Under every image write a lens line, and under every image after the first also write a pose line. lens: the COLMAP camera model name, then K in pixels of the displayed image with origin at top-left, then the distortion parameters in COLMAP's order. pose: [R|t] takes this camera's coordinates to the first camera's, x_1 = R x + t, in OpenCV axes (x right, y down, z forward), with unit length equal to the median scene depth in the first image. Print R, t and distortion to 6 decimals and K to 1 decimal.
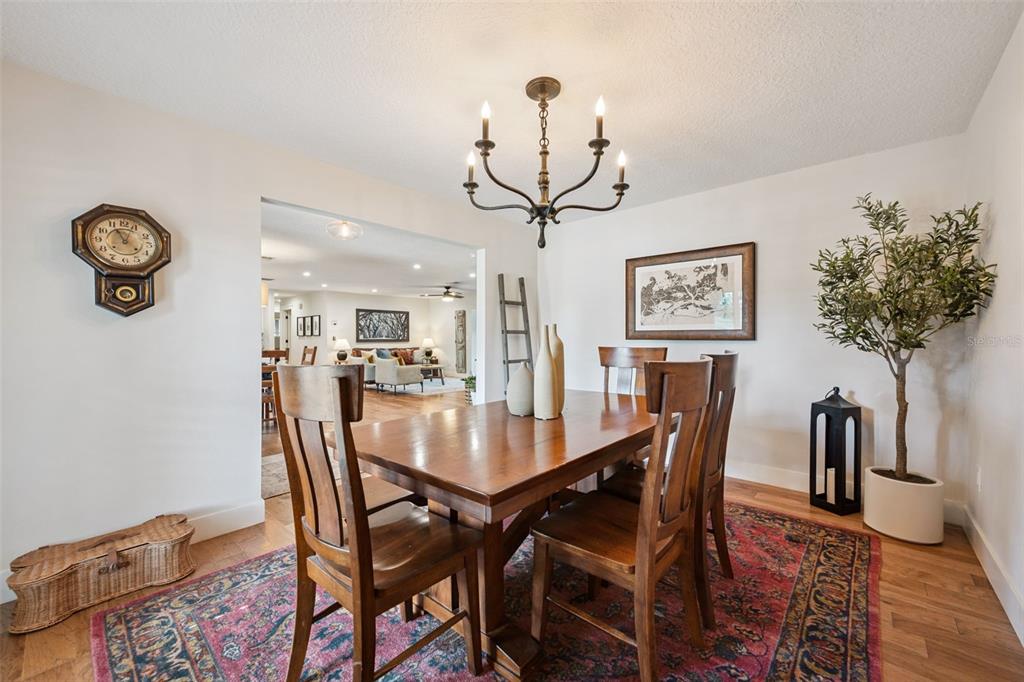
lens RADIAL K [[402.3, 0, 513.3], [0, 402.3, 338.1], [0, 0, 1]] dist [-0.000081, -0.000029]
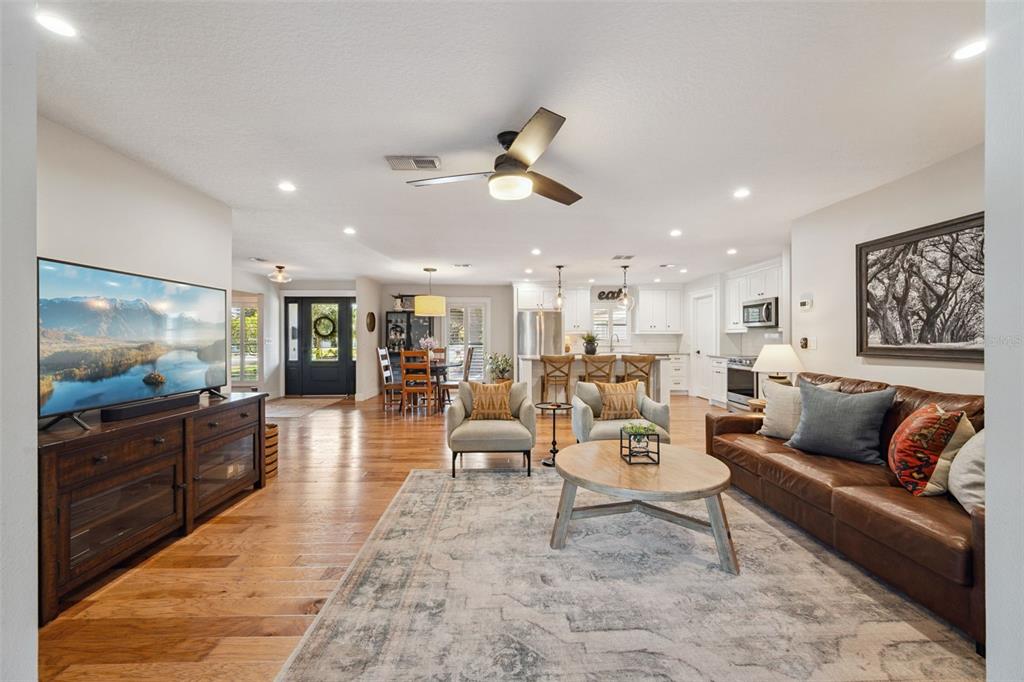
lens RADIAL K [[402.3, 0, 513.3], [0, 402.3, 338.1], [0, 0, 1]] dist [-0.000081, -0.000029]
pose [[-0.733409, 0.002123, -0.679785, 0.017608], [0.002858, 0.999996, 0.000039, -0.012267], [0.679782, -0.001914, -0.733412, 3.162438]]
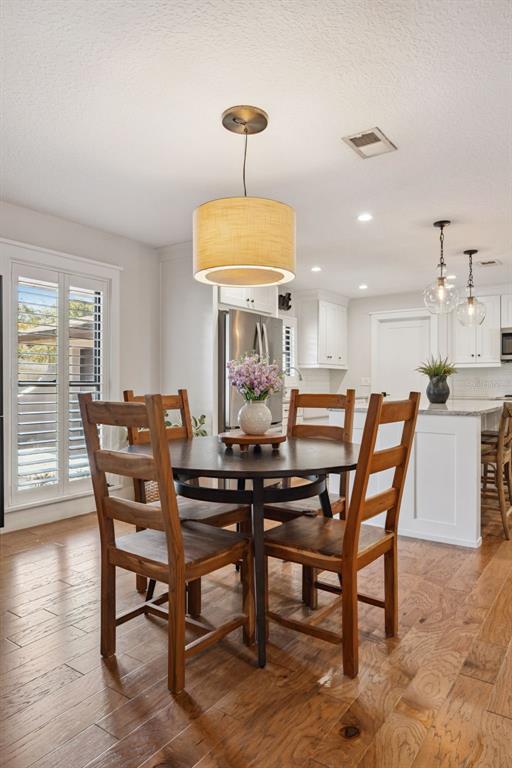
lens RADIAL K [[497.7, 0, 256.0], [0, 497.7, 384.0], [0, 0, 1]] dist [0.005385, 0.000828]
pose [[0.116629, 0.003154, -0.993171, -0.313584], [0.000235, 0.999995, 0.003204, 0.020862], [0.993176, -0.000607, 0.116627, 1.432003]]
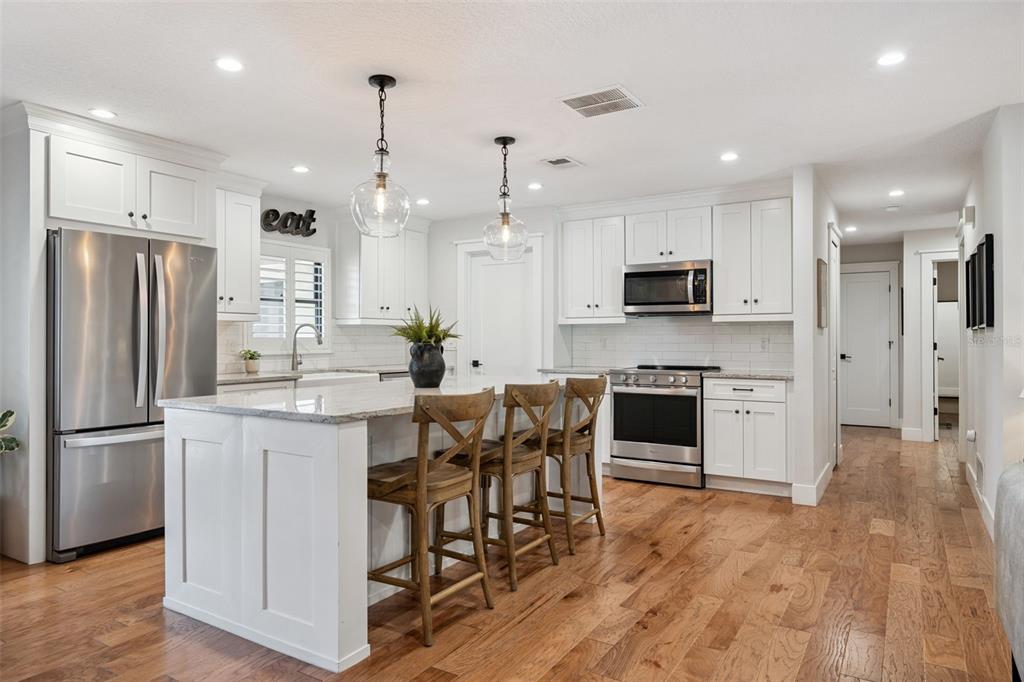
lens RADIAL K [[641.9, 0, 514.3], [0, 641.9, 337.0], [0, 0, 1]] dist [-0.001689, 0.000027]
pose [[0.172193, -0.001223, -0.985063, -0.525357], [0.001940, 0.999998, -0.000903, -0.001794], [0.985061, -0.001756, 0.172195, 1.999326]]
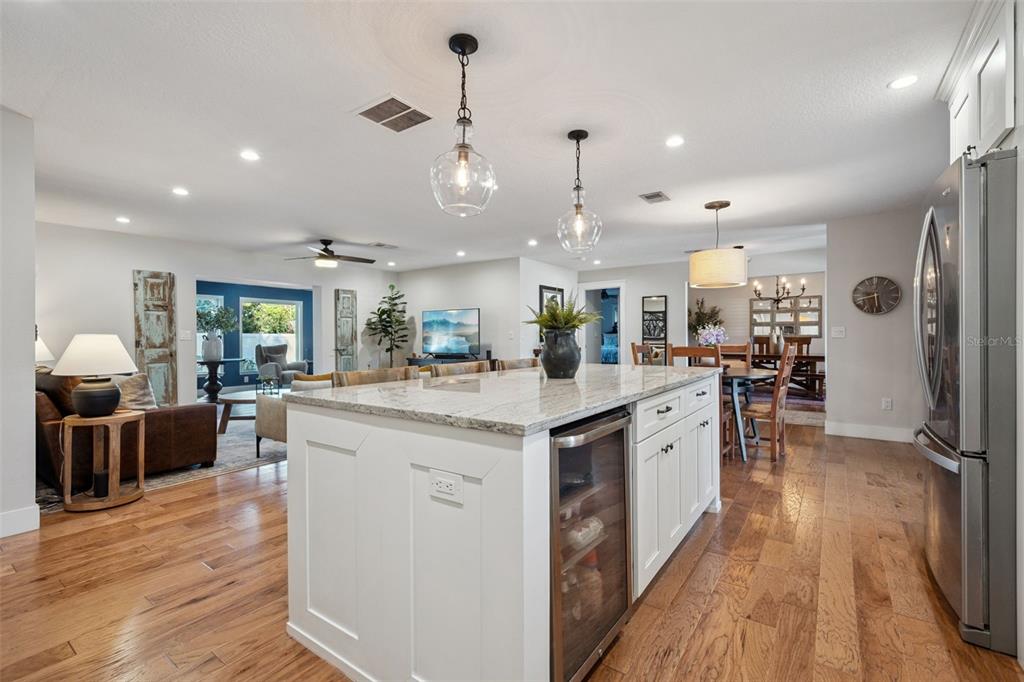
lens RADIAL K [[448.1, 0, 512.7], [0, 448.1, 337.5], [0, 0, 1]] dist [0.001250, 0.000032]
pose [[-0.106060, 0.004162, 0.994351, -2.132914], [0.006122, 0.999975, -0.003533, 0.021090], [-0.994341, 0.005713, -0.106083, 2.171438]]
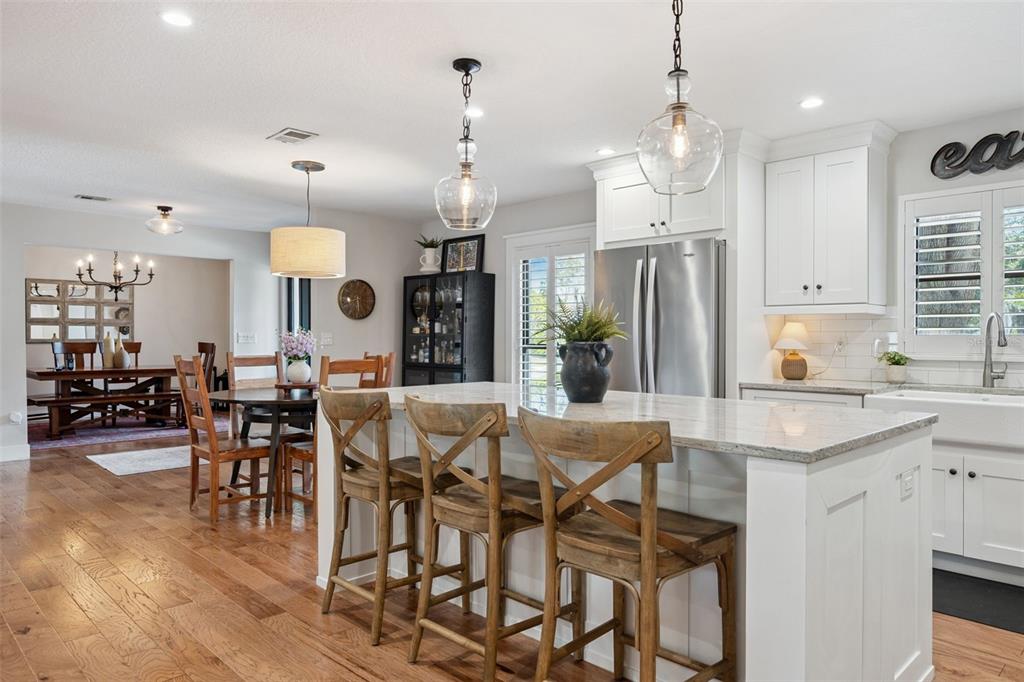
lens RADIAL K [[680.4, 0, 512.0], [0, 680.4, 341.0], [0, 0, 1]] dist [-0.005070, -0.002494]
pose [[-0.997756, -0.000085, 0.066961, -1.482119], [0.000203, 0.999991, 0.004292, 0.001825], [-0.066961, 0.004296, -0.997746, 2.804289]]
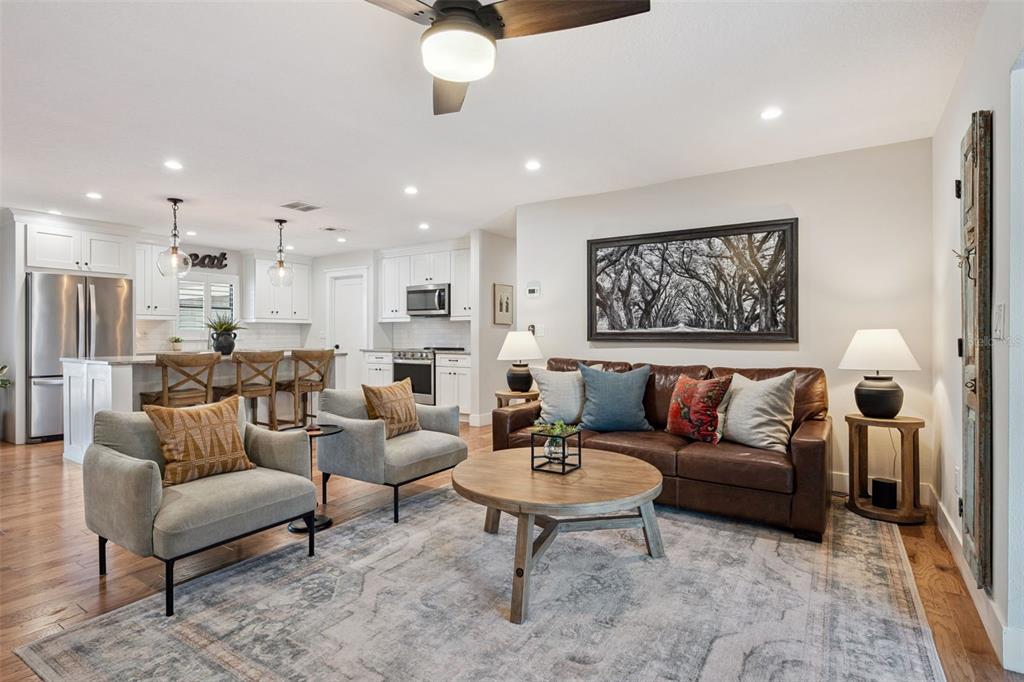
lens RADIAL K [[515.5, 0, 514.1], [0, 515.5, 337.1], [0, 0, 1]] dist [-0.002613, 0.000515]
pose [[0.142657, 0.007632, -0.989743, 0.080246], [0.000730, 0.999969, 0.007816, 0.010833], [0.989772, -0.001837, 0.142647, 2.654483]]
